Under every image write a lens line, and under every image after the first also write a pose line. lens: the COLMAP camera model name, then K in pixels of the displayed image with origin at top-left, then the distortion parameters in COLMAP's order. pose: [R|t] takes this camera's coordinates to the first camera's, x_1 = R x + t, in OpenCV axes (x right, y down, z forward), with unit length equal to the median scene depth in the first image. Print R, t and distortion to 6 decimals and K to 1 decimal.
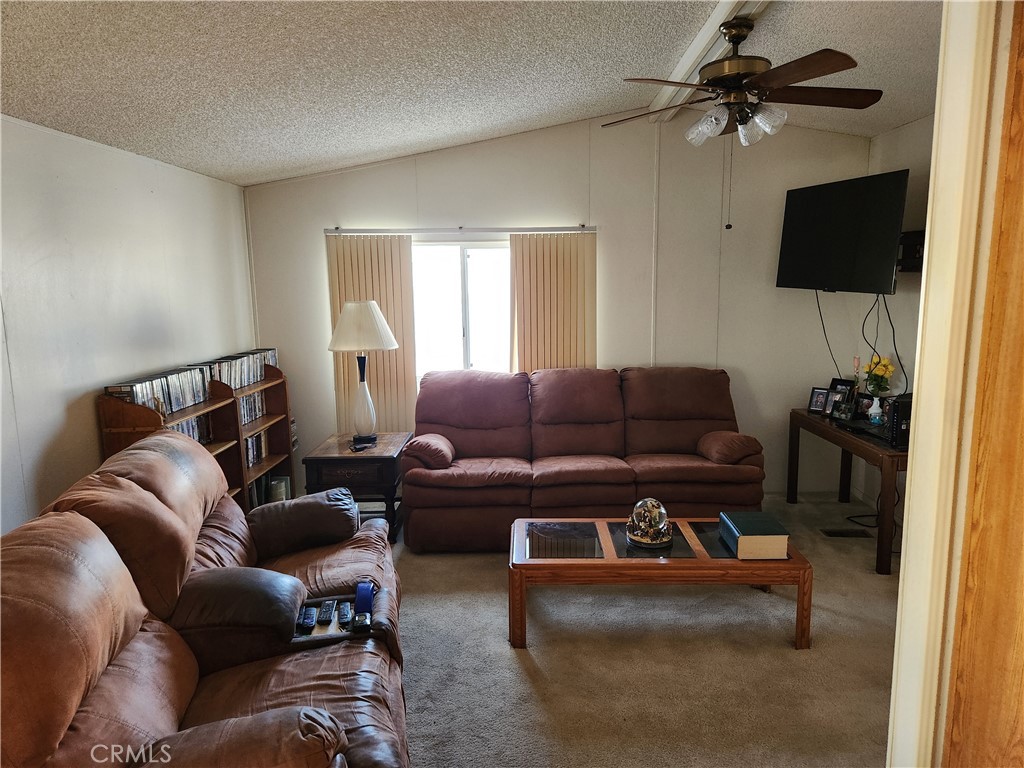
lens RADIAL K [[691.3, 0, 520.9], [0, 691.3, 384.9], [0, 0, 1]] dist [0.060062, -0.013053]
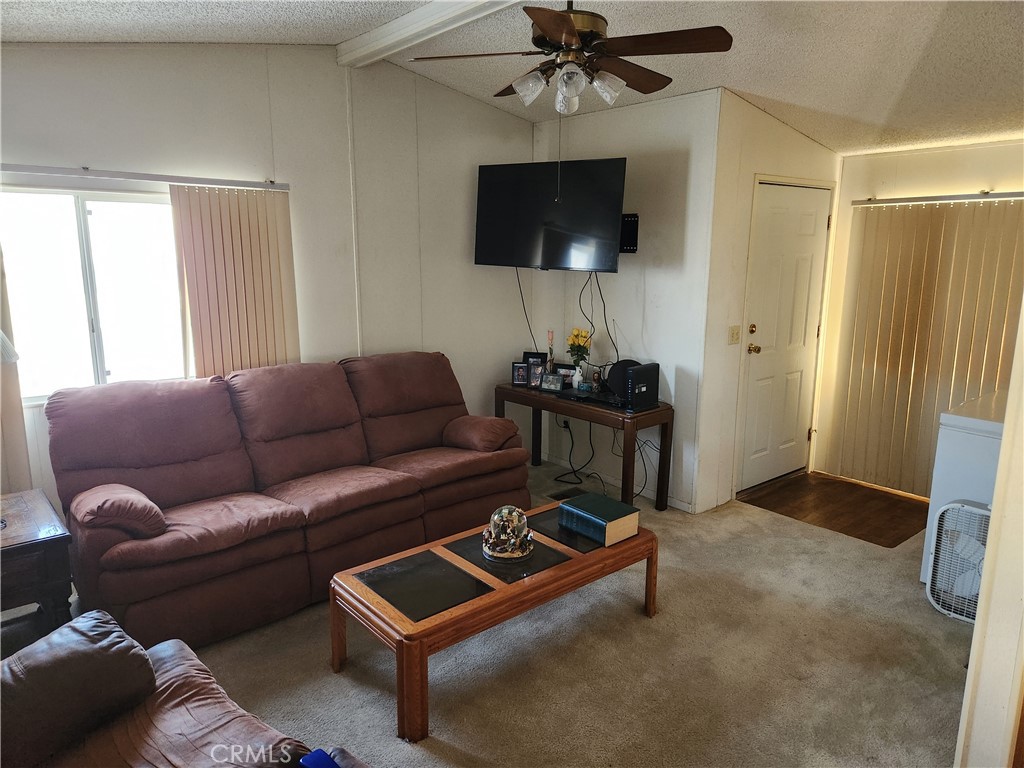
lens RADIAL K [[691.3, 0, 515.6], [0, 691.3, 383.5], [0, 0, 1]] dist [0.060062, -0.013053]
pose [[0.743155, -0.111088, 0.659833, -0.276691], [0.085897, 0.993802, 0.070570, -0.039595], [-0.663583, 0.004233, 0.748091, 0.250942]]
